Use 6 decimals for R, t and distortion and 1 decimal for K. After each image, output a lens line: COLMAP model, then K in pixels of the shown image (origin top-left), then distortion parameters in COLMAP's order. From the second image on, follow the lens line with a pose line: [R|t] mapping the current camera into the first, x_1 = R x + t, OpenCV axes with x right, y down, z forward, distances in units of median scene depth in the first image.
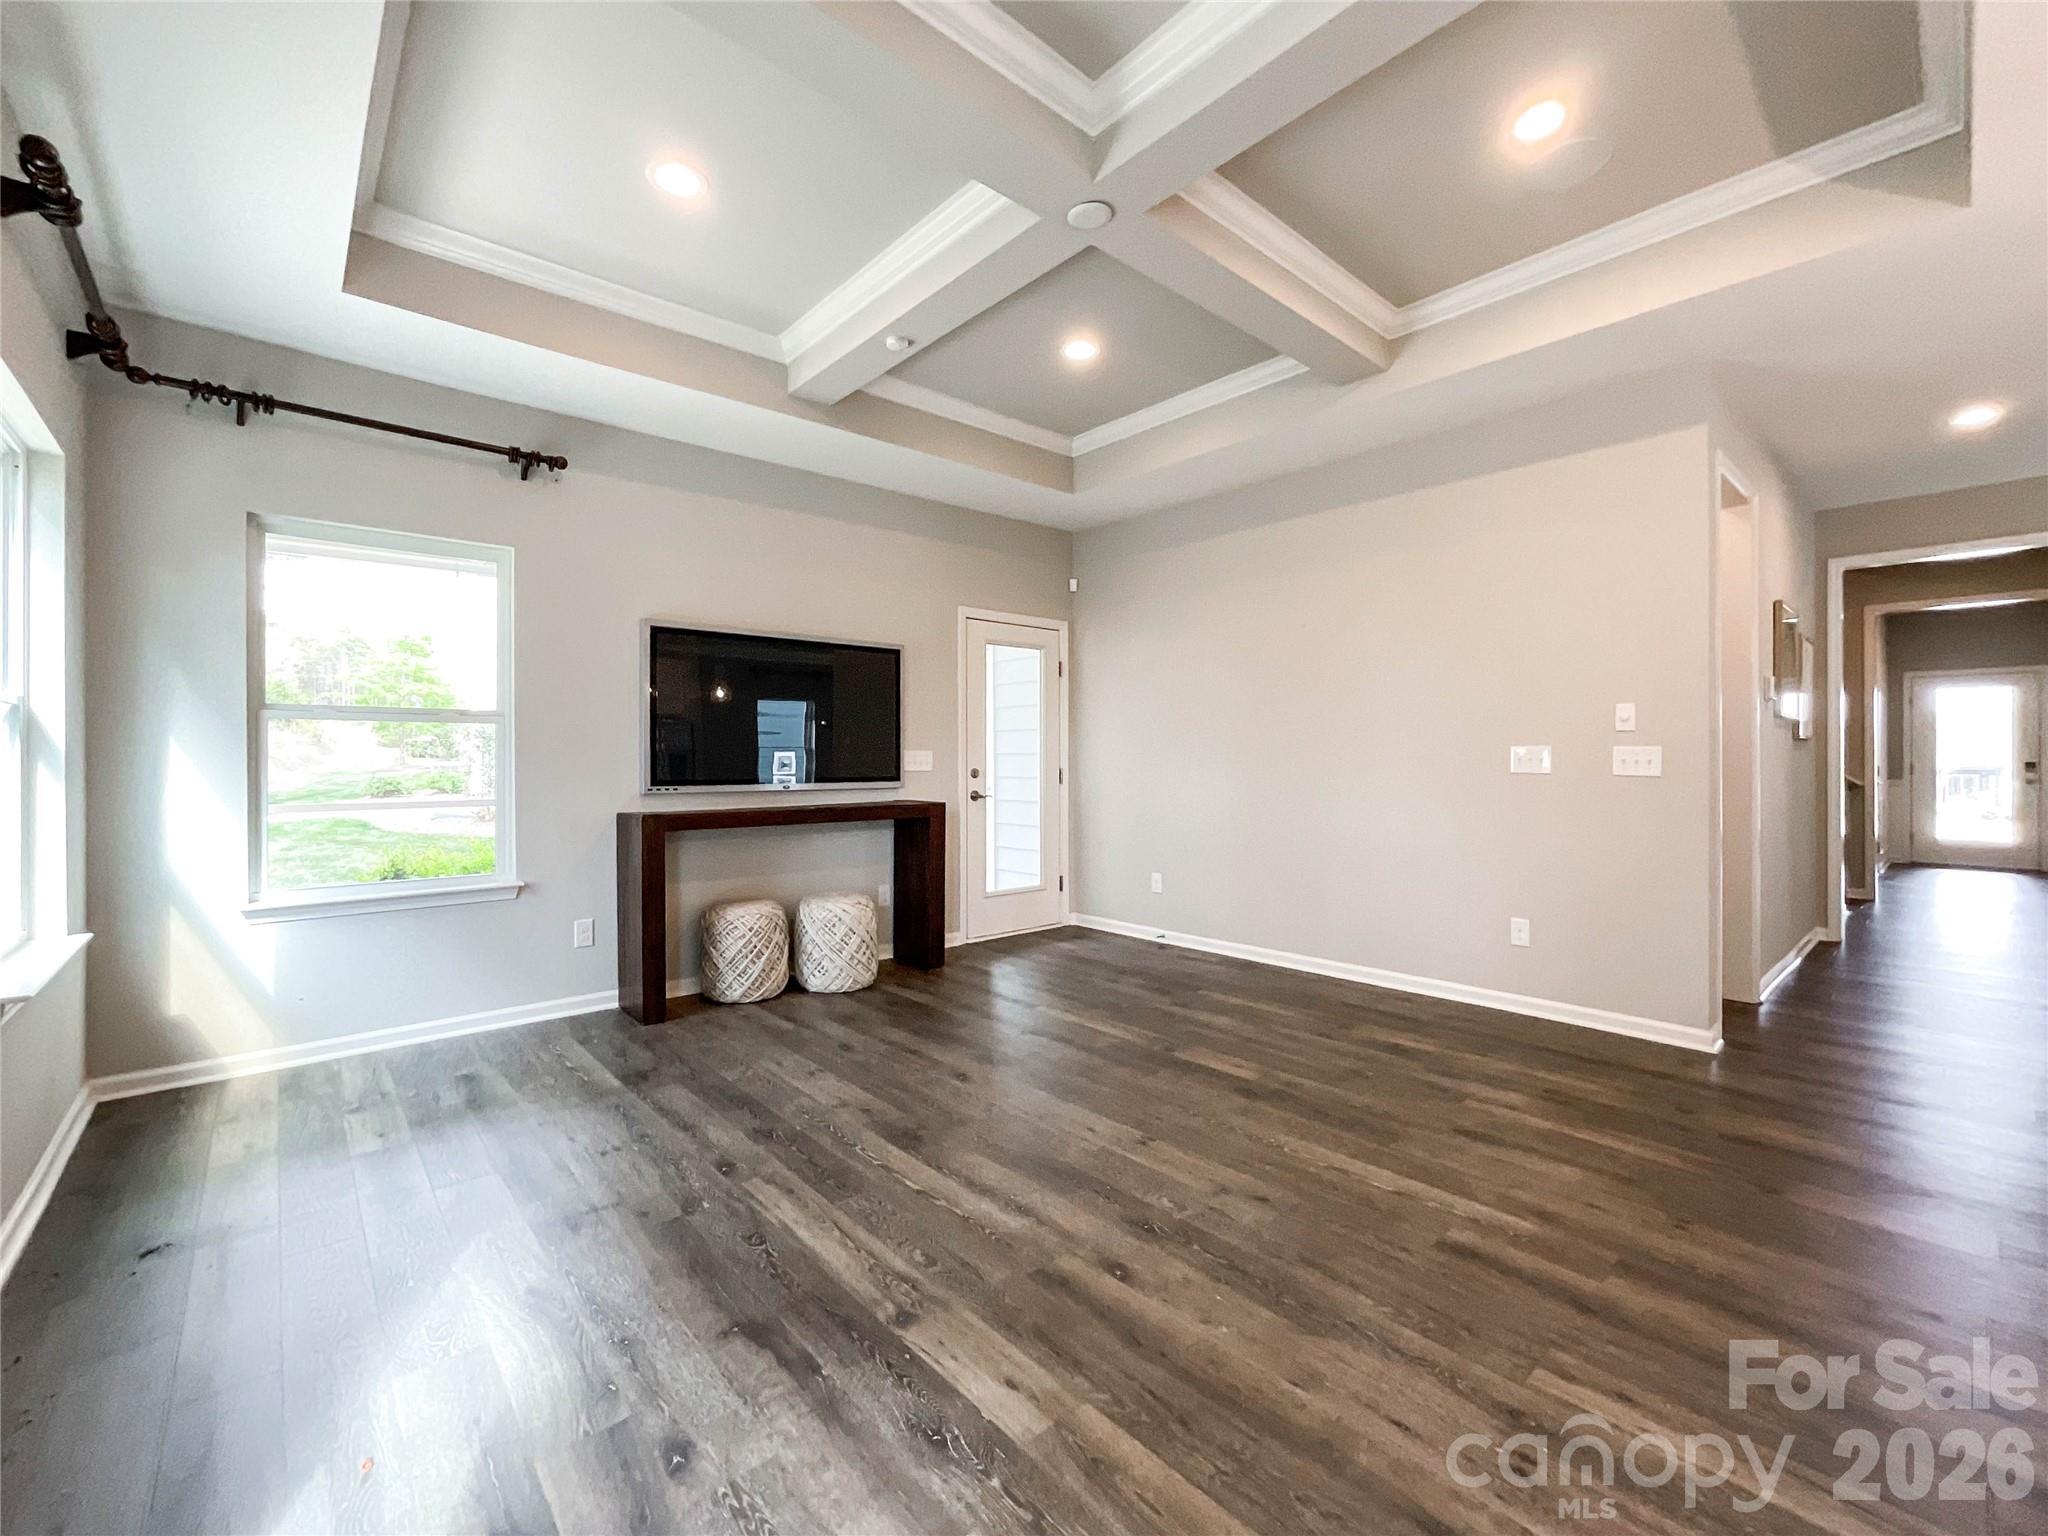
lens RADIAL K [[843.4, 0, 1033.1], [0, 843.4, 773.2], [0, 0, 1]] dist [-0.001141, 0.000141]
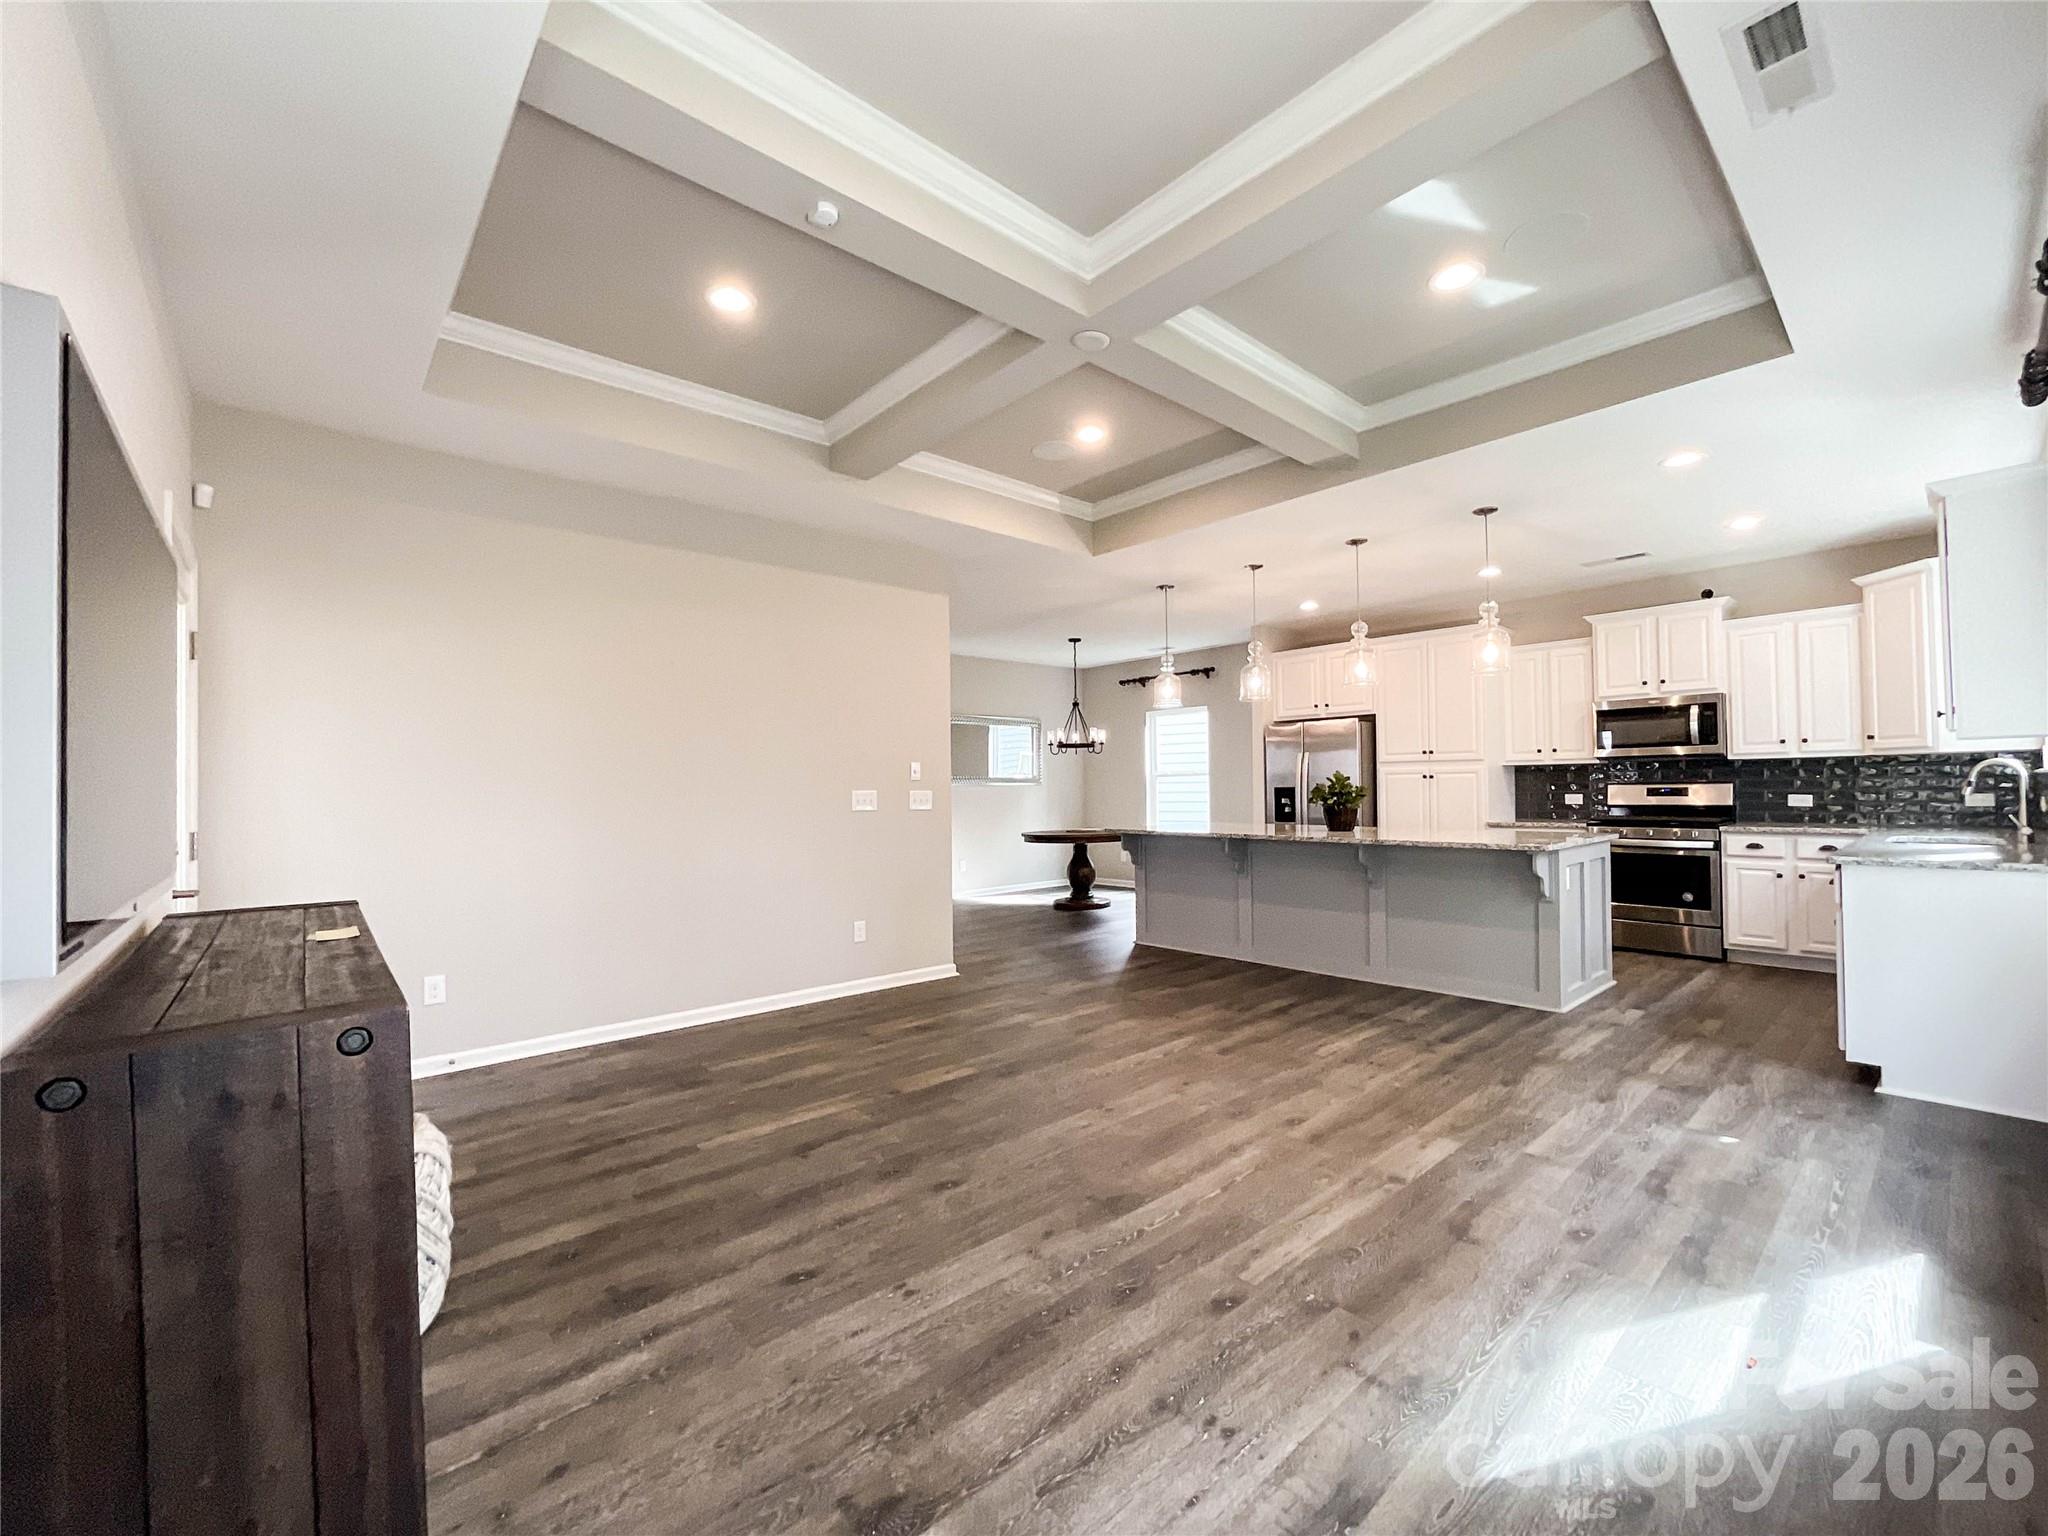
lens RADIAL K [[843.4, 0, 1033.1], [0, 843.4, 773.2], [0, 0, 1]] dist [-0.001141, 0.000141]
pose [[-0.004235, 0.032046, 0.999477, -1.178218], [0.022958, 0.999226, -0.031941, -0.013155], [-0.999727, 0.022811, -0.004967, 1.174468]]
